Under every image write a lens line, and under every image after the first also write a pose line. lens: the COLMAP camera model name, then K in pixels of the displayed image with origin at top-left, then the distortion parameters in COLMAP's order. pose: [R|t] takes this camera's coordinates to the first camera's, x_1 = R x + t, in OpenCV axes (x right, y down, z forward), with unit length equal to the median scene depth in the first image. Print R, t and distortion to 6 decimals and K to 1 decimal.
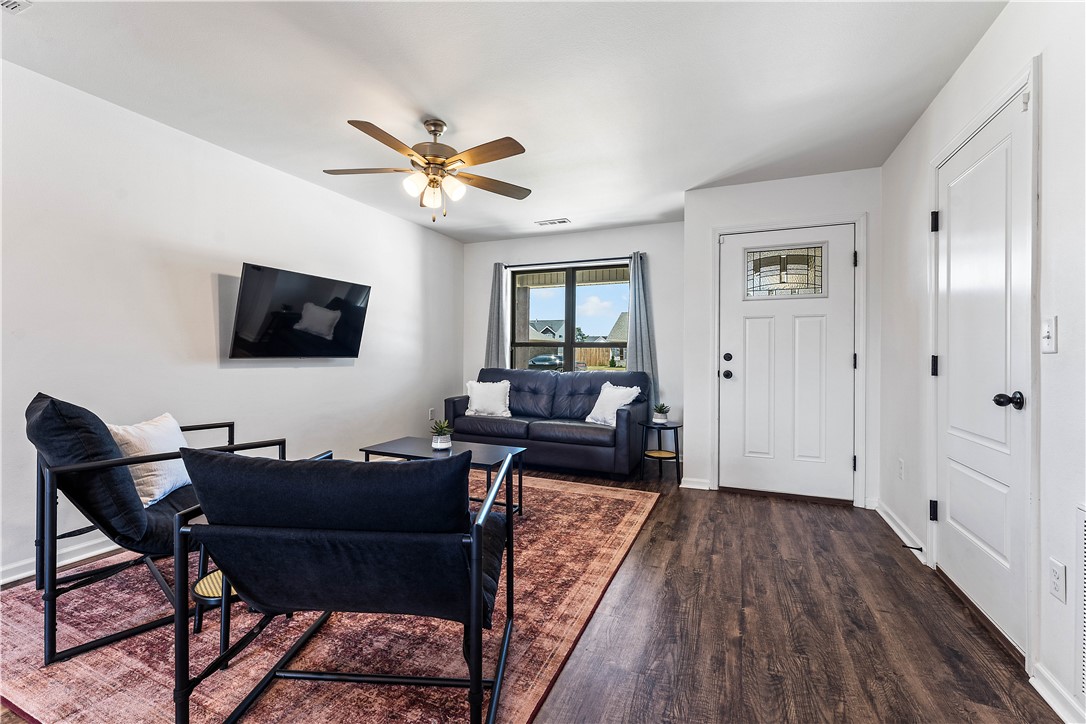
lens RADIAL K [[470.7, 0, 526.9], [0, 470.7, 351.6], [0, 0, 1]] dist [0.000730, 0.000310]
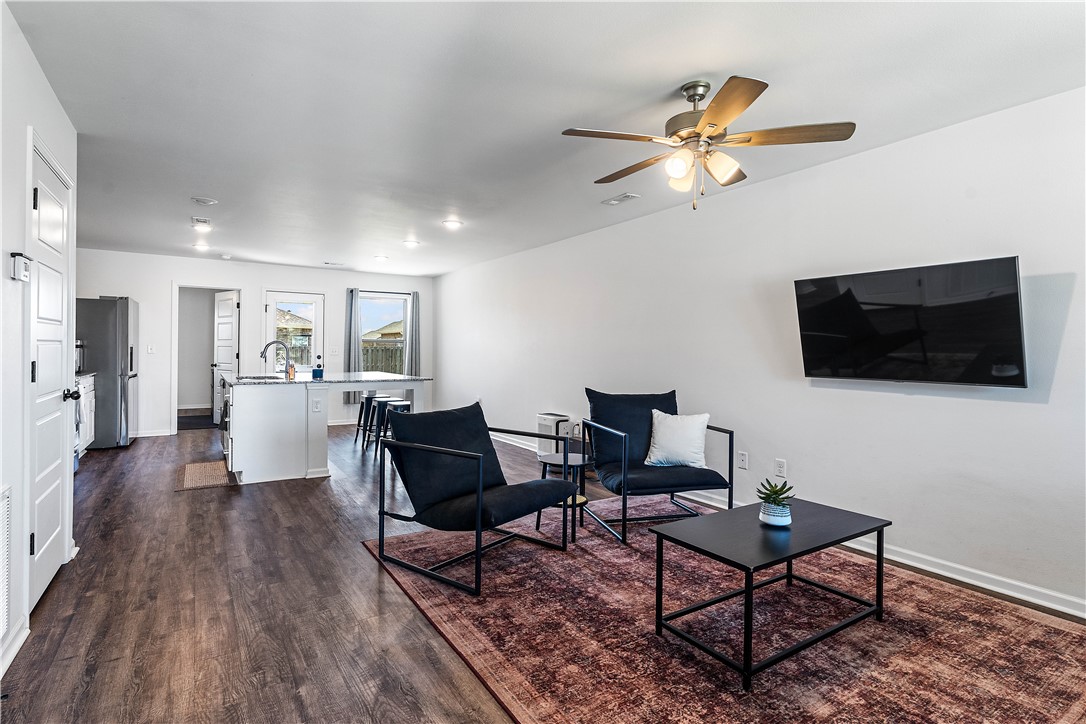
lens RADIAL K [[539.9, 0, 539.7], [0, 539.9, 350.6], [0, 0, 1]] dist [-0.002199, -0.001113]
pose [[-0.548852, -0.016980, -0.835747, 0.676930], [-0.012830, 0.999847, -0.011889, -0.022436], [0.835821, 0.004198, -0.548986, 1.231266]]
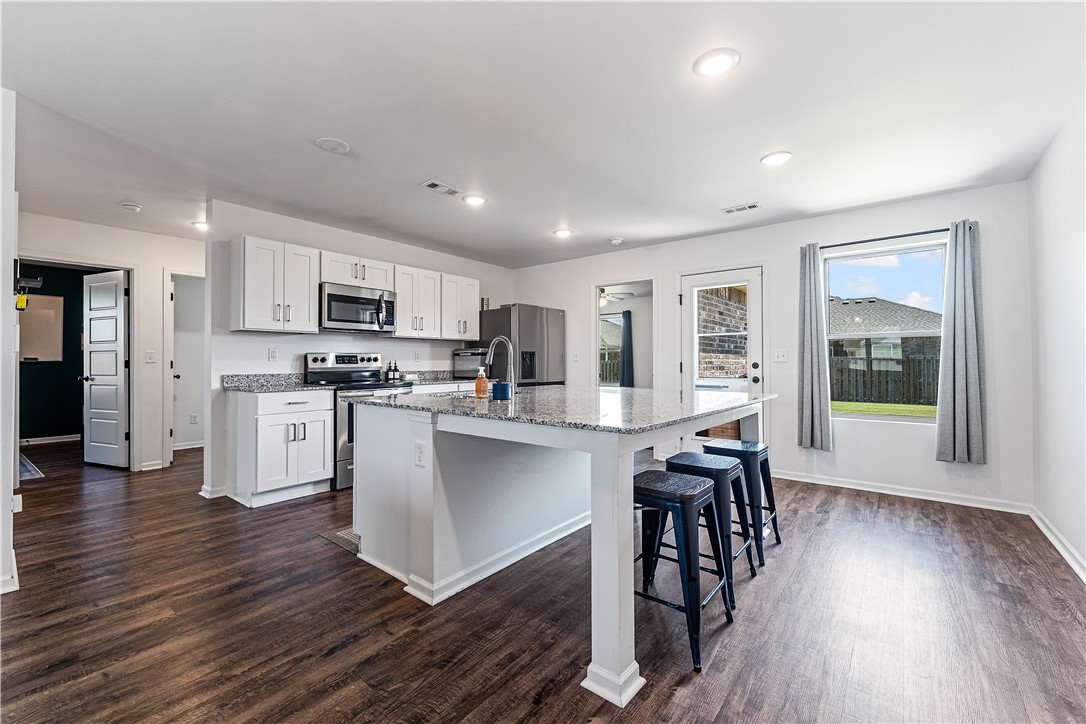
lens RADIAL K [[447.9, 0, 527.2], [0, 447.9, 359.5], [0, 0, 1]] dist [-0.000230, 0.000062]
pose [[-0.962947, -0.009699, 0.269518, -0.754602], [-0.010839, 0.999937, -0.002741, -0.015416], [-0.269474, -0.005561, -0.962991, 0.344747]]
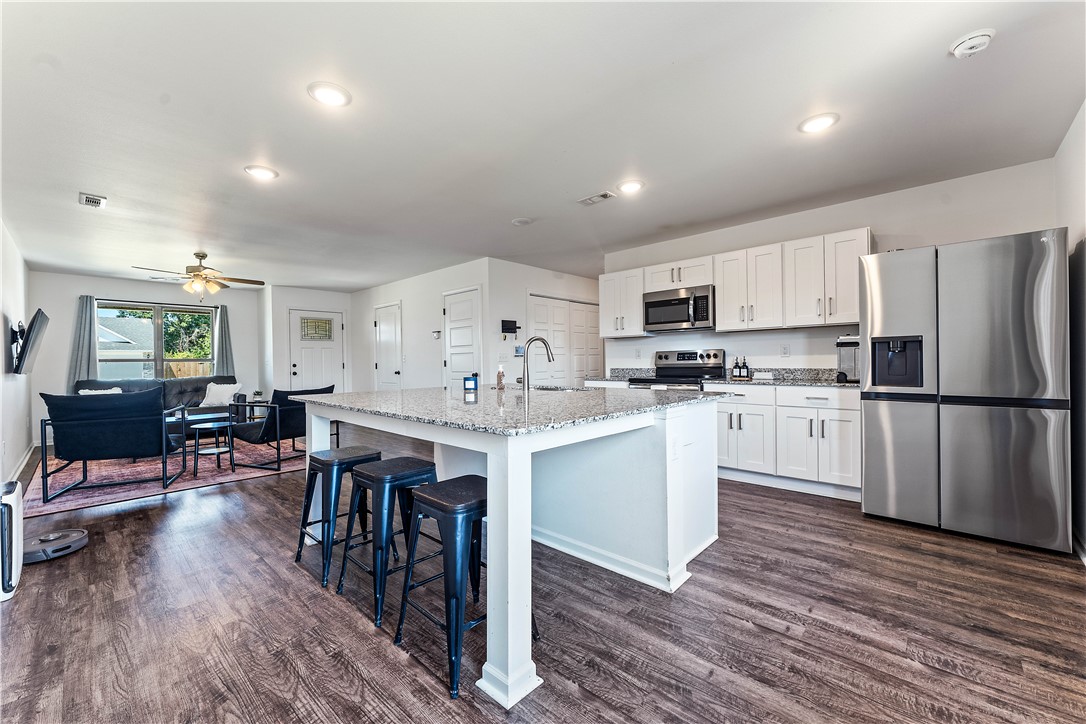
lens RADIAL K [[436.5, 0, 543.0], [0, 436.5, 362.0], [0, 0, 1]] dist [0.000259, 0.000103]
pose [[0.327078, -0.015256, 0.944874, -1.453822], [0.013153, 0.999846, 0.011591, -0.017776], [-0.944906, 0.008637, 0.327228, -0.992850]]
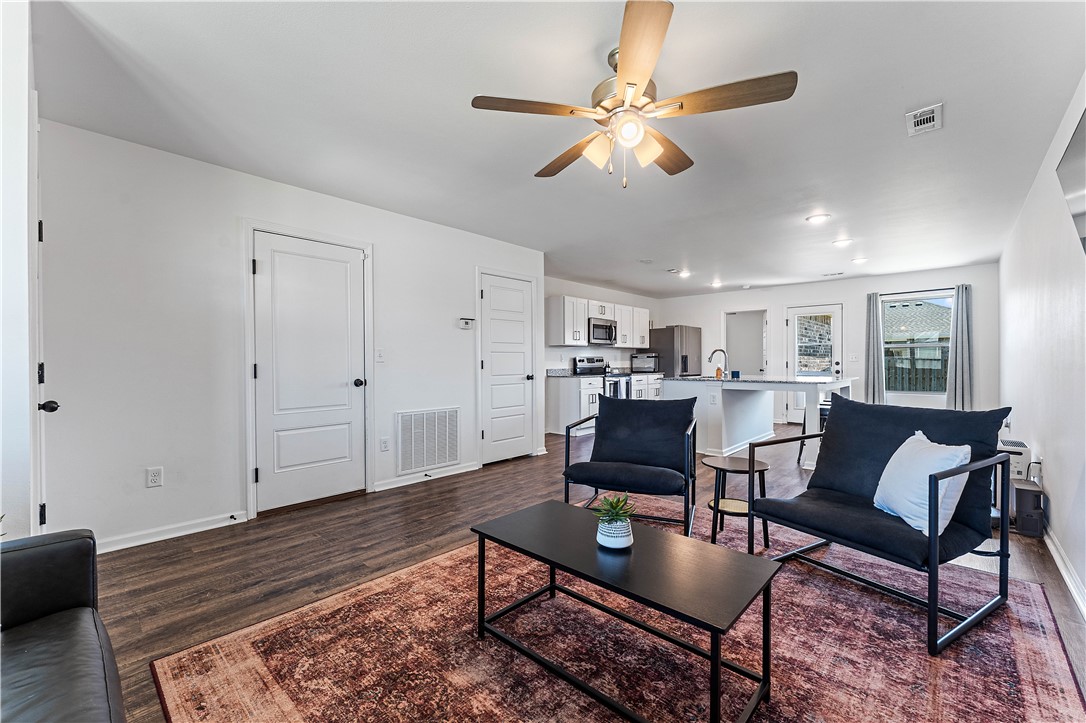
lens RADIAL K [[444.7, 0, 530.6], [0, 444.7, 367.2], [0, 0, 1]] dist [0.000544, 0.000111]
pose [[-0.943876, -0.011362, 0.330105, -0.277441], [-0.007579, 0.999890, 0.012745, -0.004564], [-0.330214, 0.009527, -0.943858, 1.637136]]
